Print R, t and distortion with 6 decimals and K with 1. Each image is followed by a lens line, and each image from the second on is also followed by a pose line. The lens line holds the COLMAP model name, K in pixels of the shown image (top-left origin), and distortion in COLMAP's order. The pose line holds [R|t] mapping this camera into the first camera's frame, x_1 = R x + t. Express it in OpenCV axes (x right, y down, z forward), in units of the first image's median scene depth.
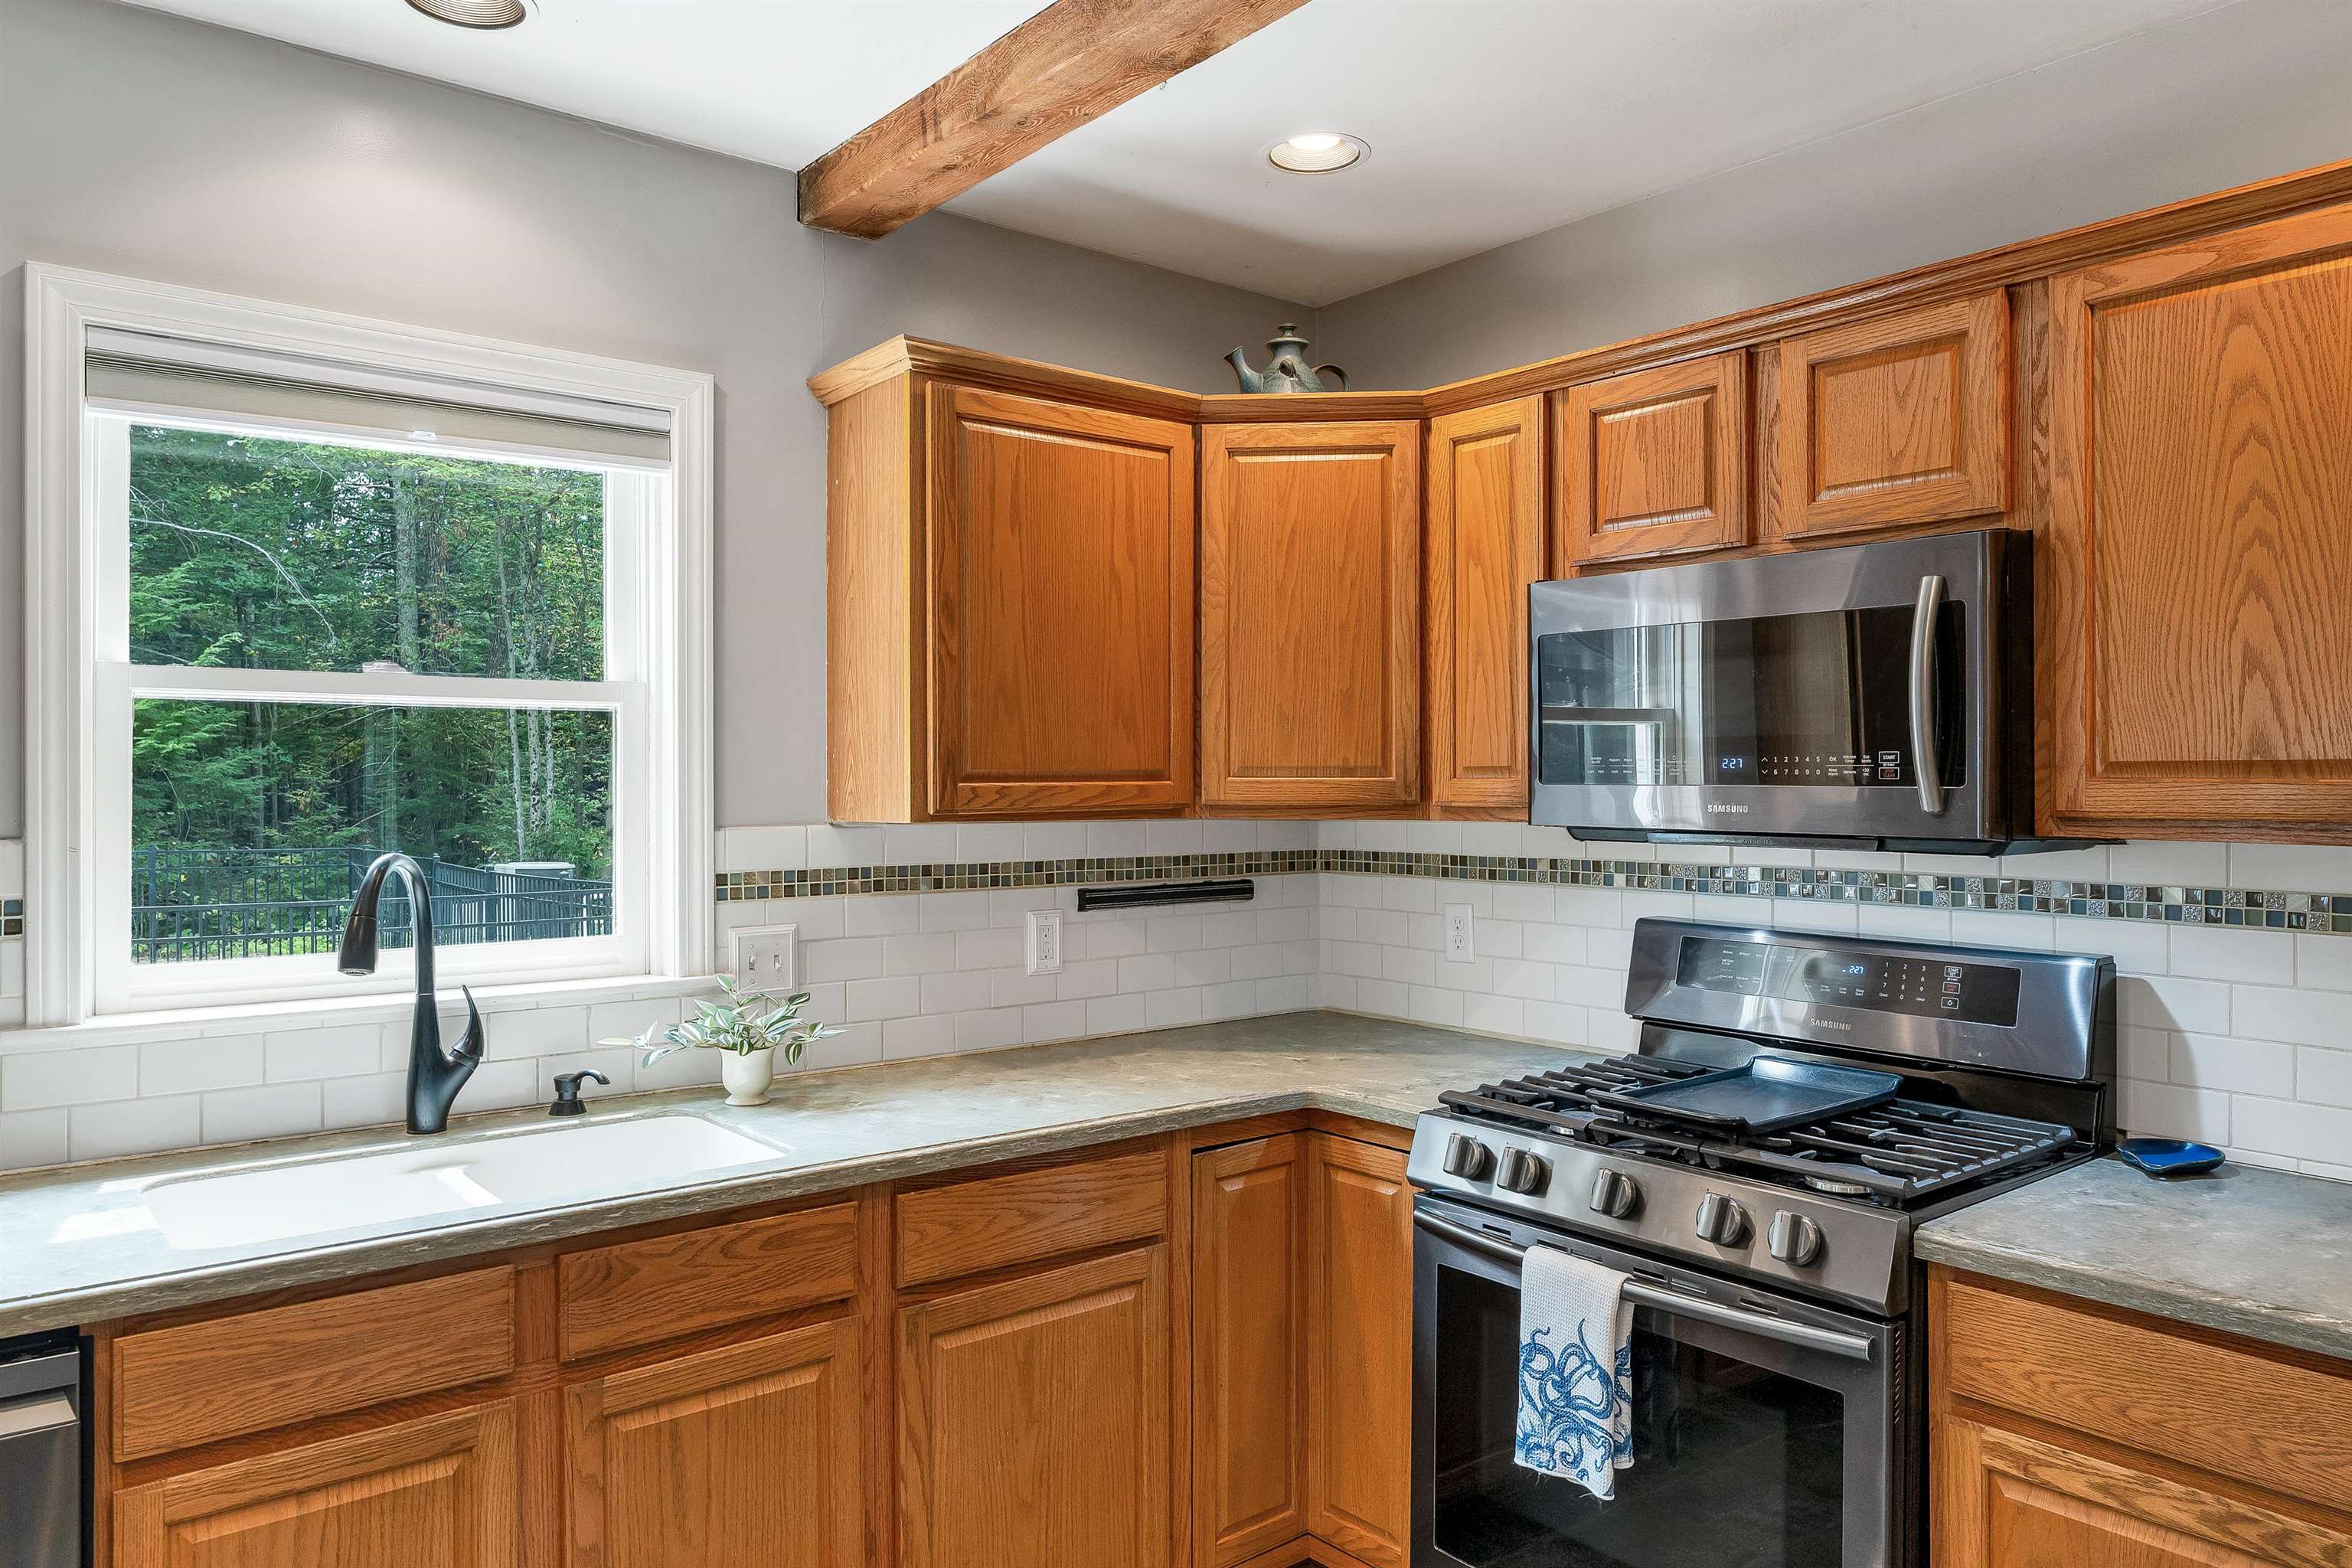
lens RADIAL K [[1592.8, 0, 1176.0], [0, 1592.8, 784.0], [0, 0, 1]] dist [0.002264, 0.002792]
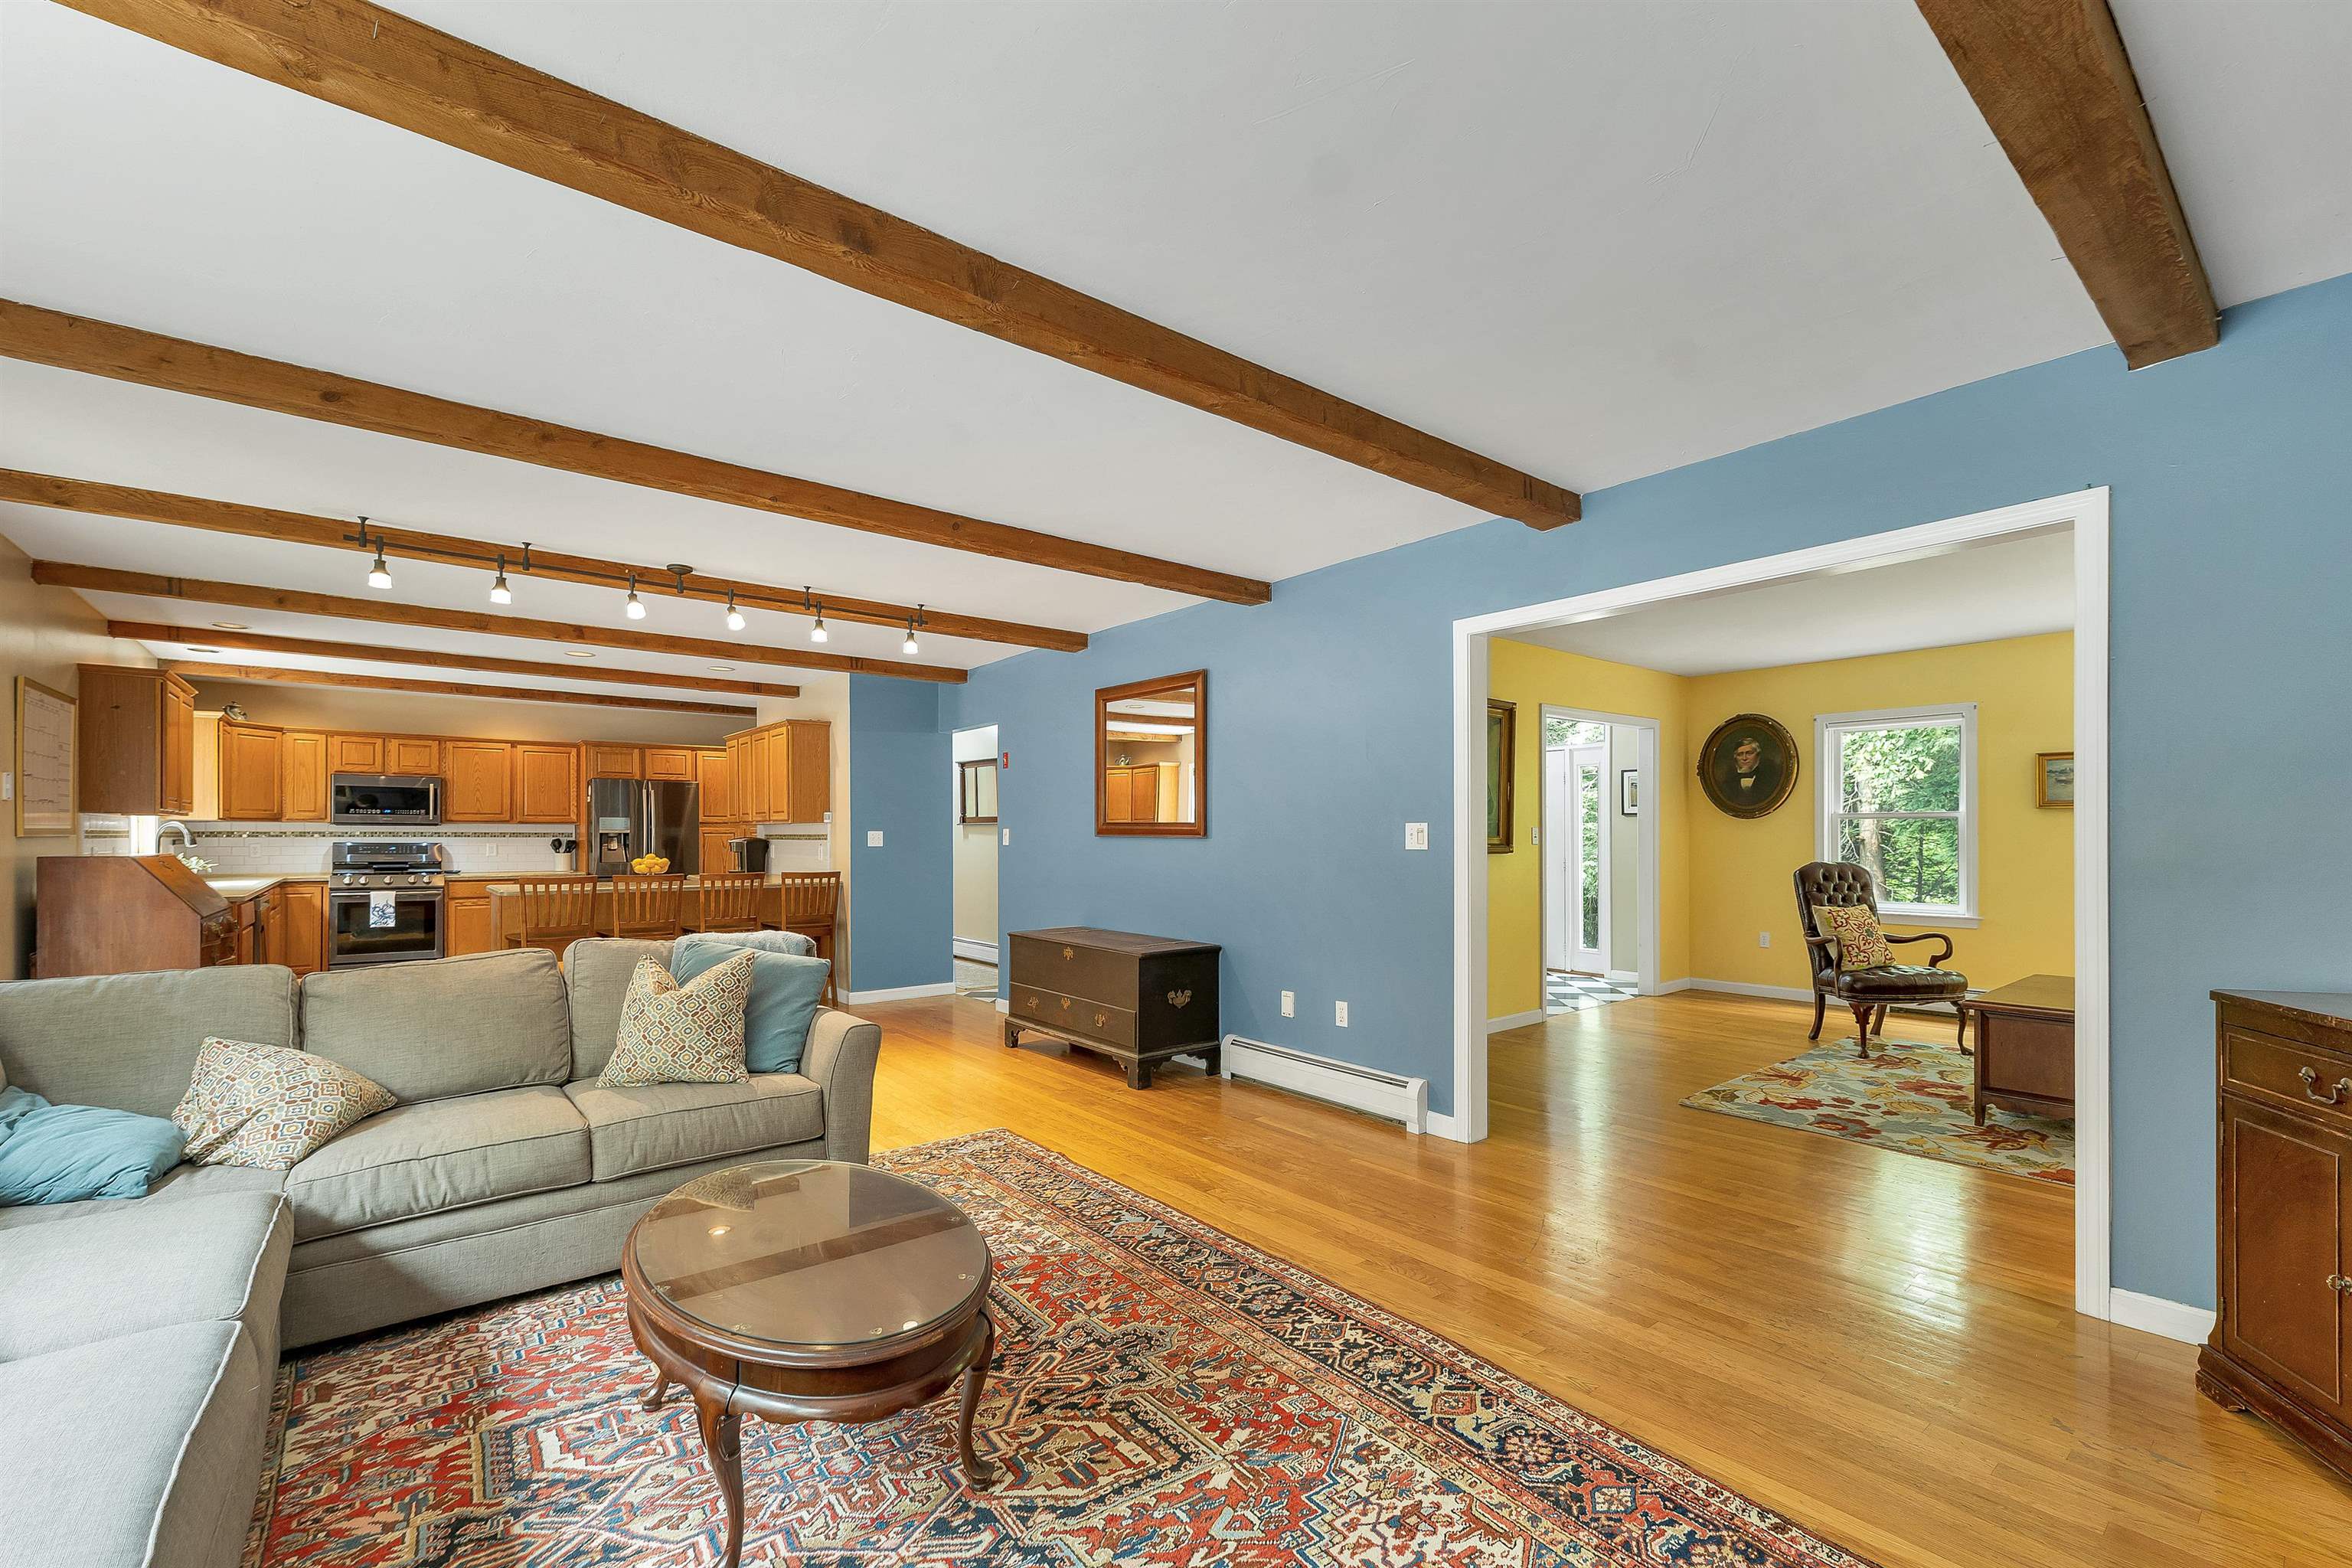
lens RADIAL K [[999.4, 0, 1169.3], [0, 999.4, 836.3], [0, 0, 1]] dist [-0.000431, 0.000089]
pose [[0.008754, -0.002903, 0.999957, -3.449263], [-0.001639, 0.999994, 0.002917, 0.066672], [-0.999960, -0.001665, 0.008749, -1.987404]]
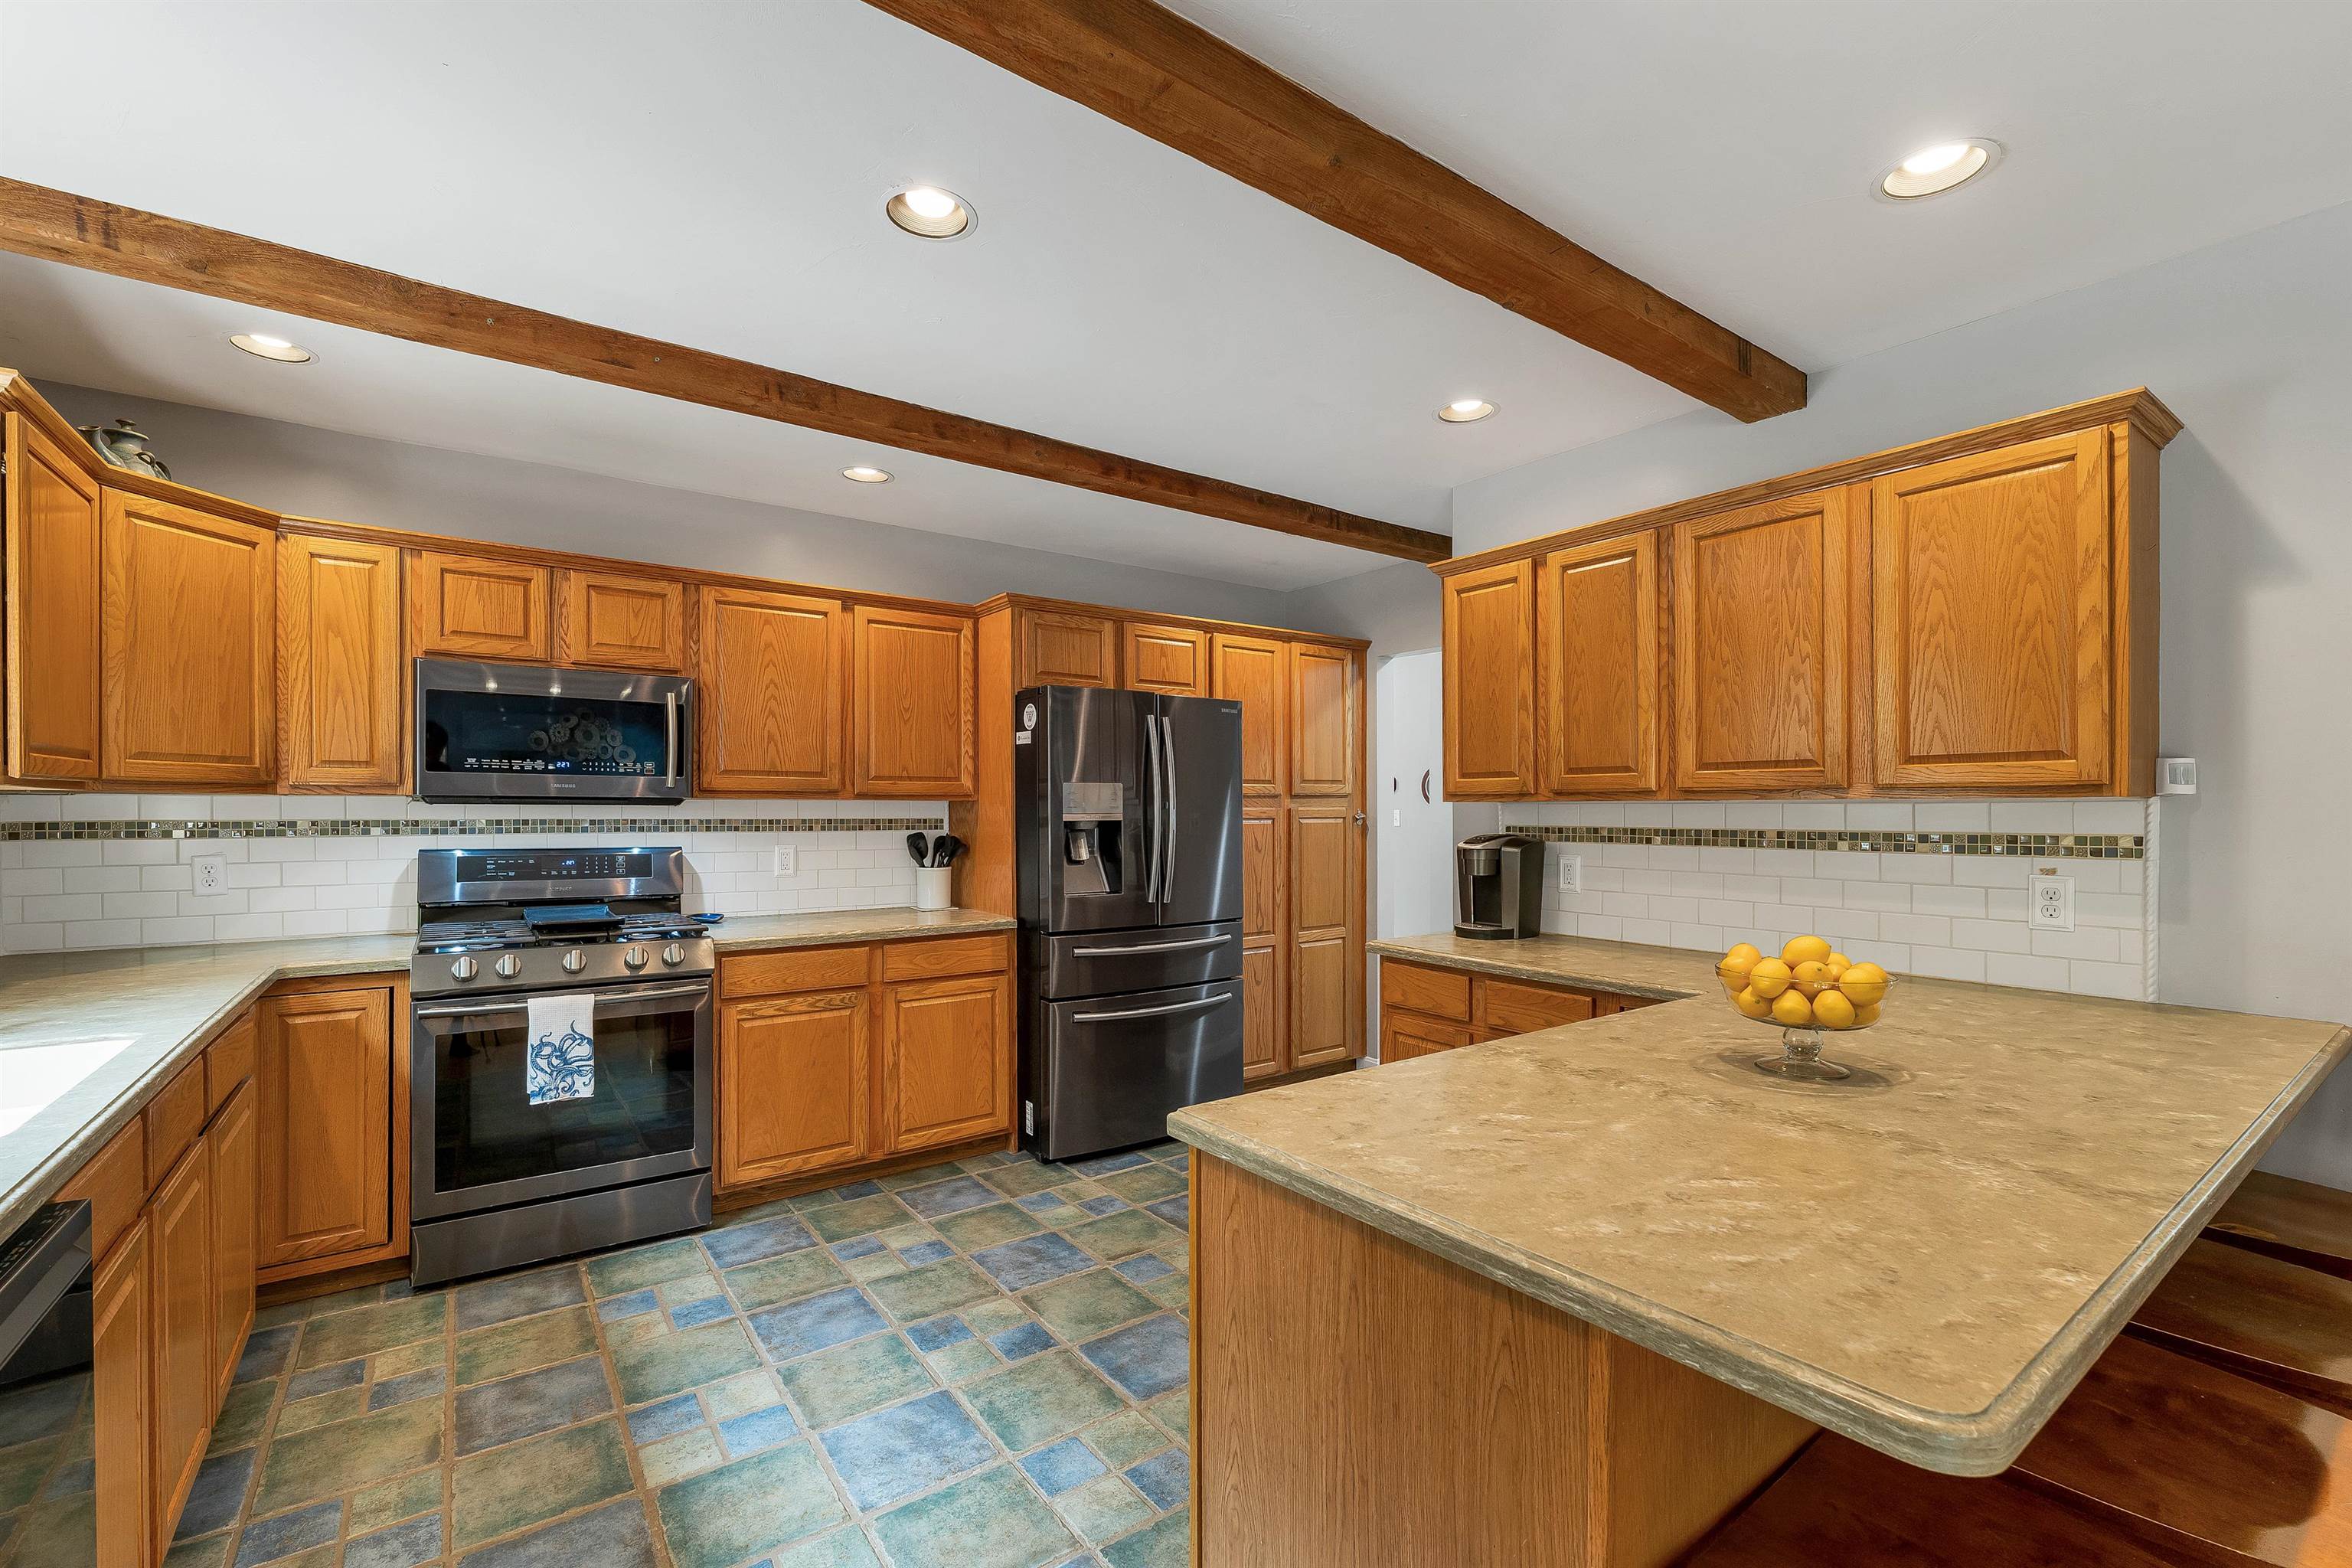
lens RADIAL K [[1017.5, 0, 1184.4], [0, 1017.5, 812.5], [0, 0, 1]] dist [0.000076, -0.000008]
pose [[0.051869, -0.001484, 0.998653, -1.016314], [0.001421, 0.999998, 0.001413, 0.053451], [-0.998653, 0.001346, 0.051871, 0.105710]]
